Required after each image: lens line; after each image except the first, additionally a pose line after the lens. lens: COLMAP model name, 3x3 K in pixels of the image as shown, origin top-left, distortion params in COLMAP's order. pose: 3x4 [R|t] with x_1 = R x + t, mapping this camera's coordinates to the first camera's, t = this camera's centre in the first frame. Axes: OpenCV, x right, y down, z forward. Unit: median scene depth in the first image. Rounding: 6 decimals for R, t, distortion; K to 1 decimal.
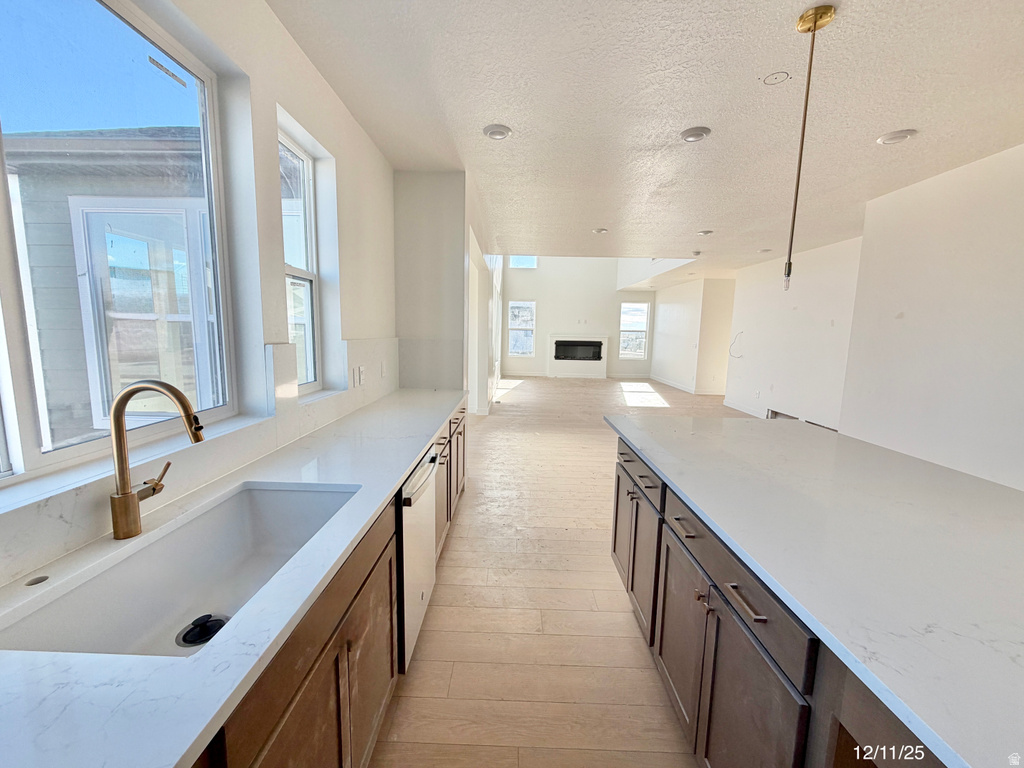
lens RADIAL K [[408.2, 0, 508.6], [0, 408.2, 381.9], [0, 0, 1]] dist [0.000676, -0.000144]
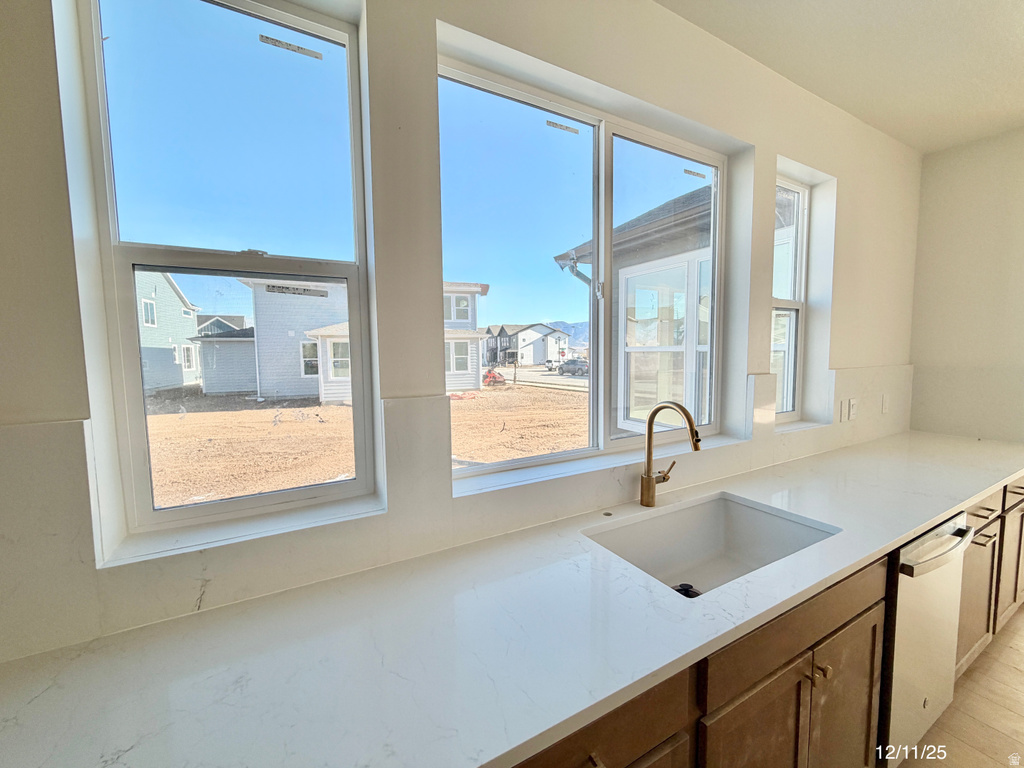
lens RADIAL K [[408.2, 0, 507.3], [0, 408.2, 382.5], [0, 0, 1]] dist [0.000676, -0.000144]
pose [[0.497788, 0.040607, -0.866348, 0.046562], [-0.087151, 0.996189, -0.003383, -0.009342], [0.862909, 0.077187, 0.499430, -0.130256]]
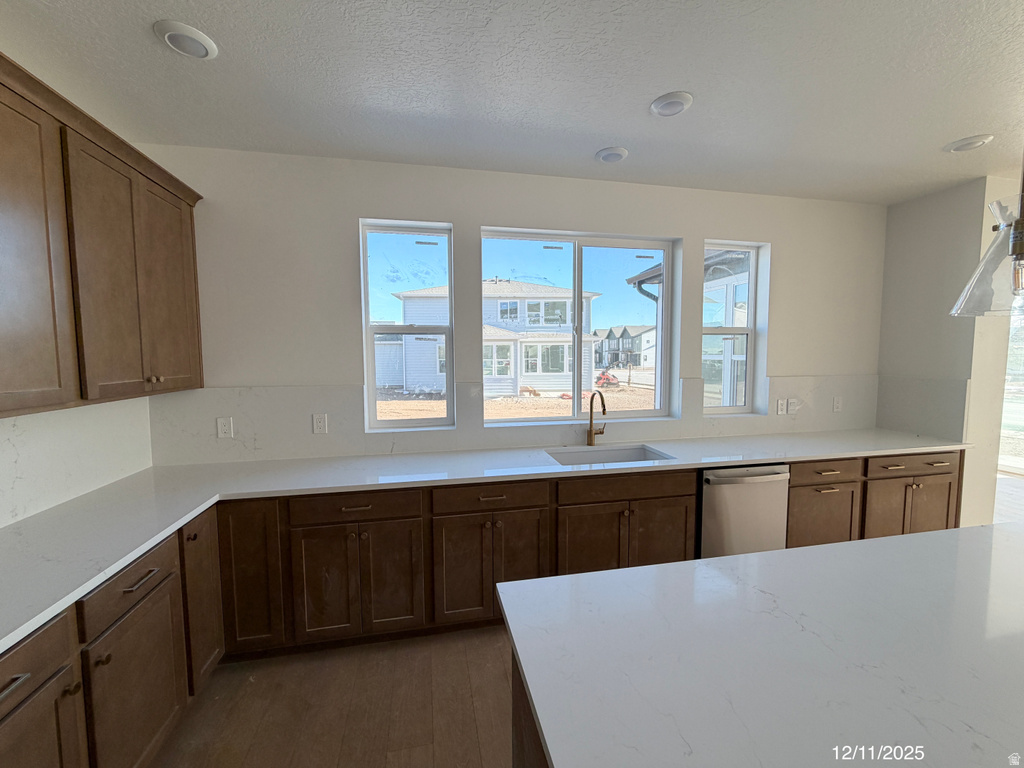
lens RADIAL K [[408.2, 0, 508.1], [0, 408.2, 382.2], [0, 0, 1]] dist [0.000676, -0.000144]
pose [[0.221062, 0.048218, -0.974067, 1.020679], [-0.113065, 0.993309, 0.023511, -0.034797], [0.968683, 0.104936, 0.225035, -0.135946]]
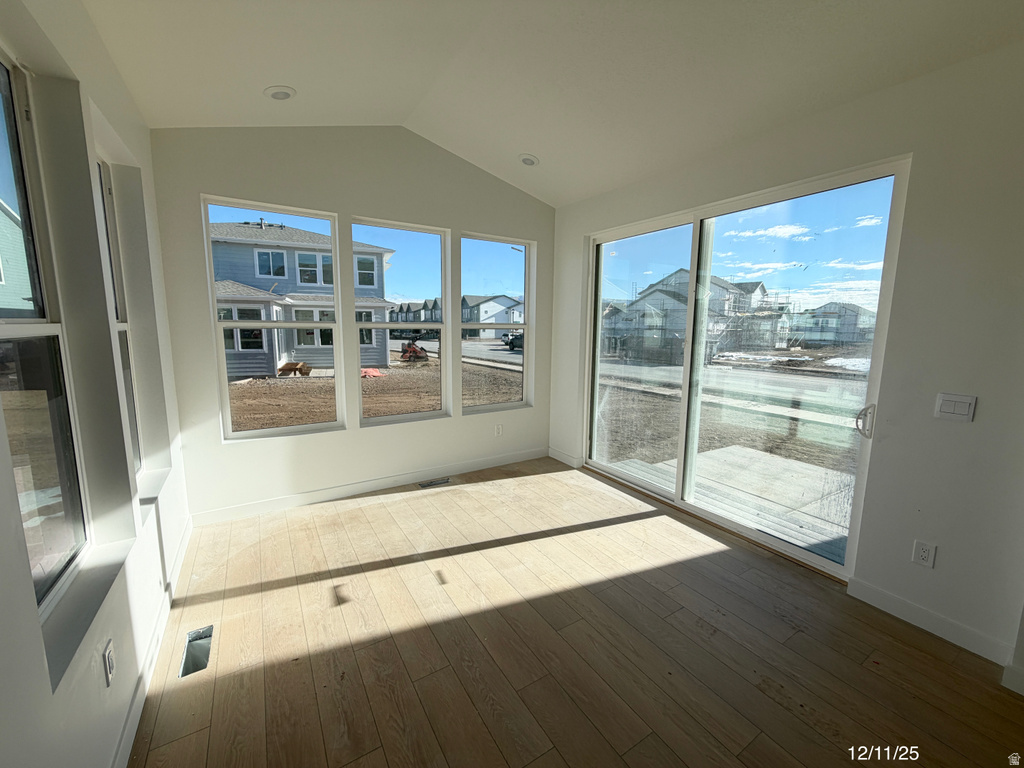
lens RADIAL K [[408.2, 0, 509.2], [0, 408.2, 381.4], [0, 0, 1]] dist [0.000676, -0.000144]
pose [[0.541924, 0.103065, -0.834084, -0.169499], [-0.104851, 0.992989, 0.054576, -0.348732], [0.833861, 0.057879, 0.548931, 2.474971]]
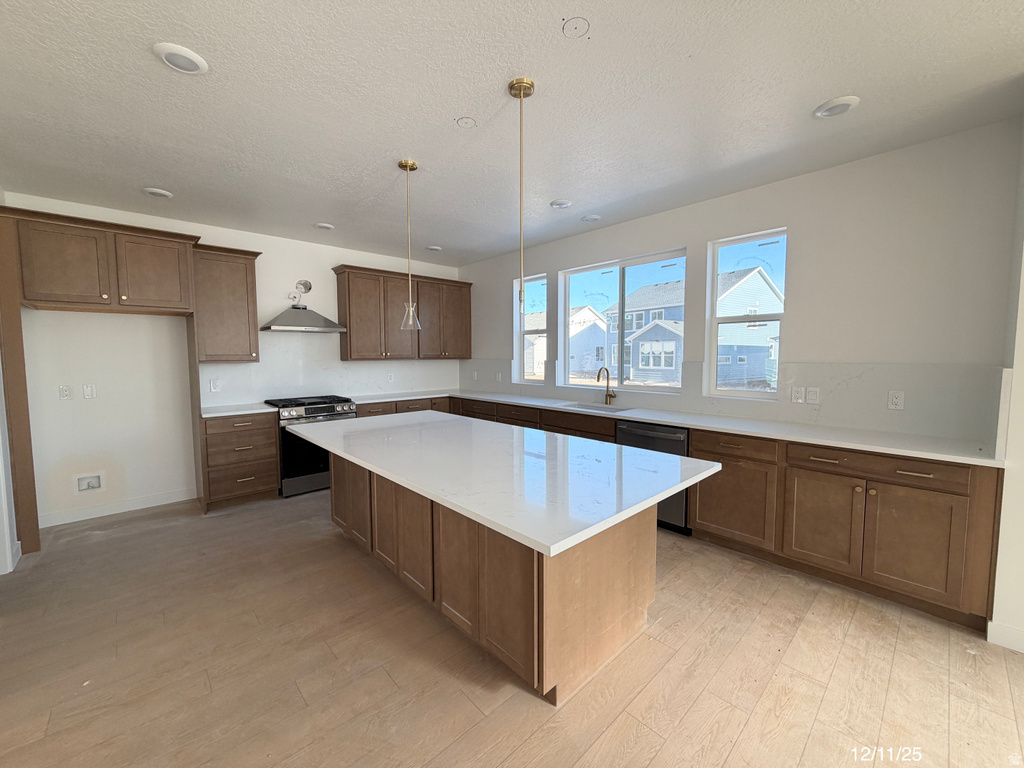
lens RADIAL K [[408.2, 0, 509.2], [0, 408.2, 384.9], [0, 0, 1]] dist [0.000676, -0.000144]
pose [[-0.719814, 0.036371, -0.693214, 1.654925], [-0.096250, 0.983751, 0.151558, -0.218332], [0.687462, 0.175815, -0.704617, 1.988366]]
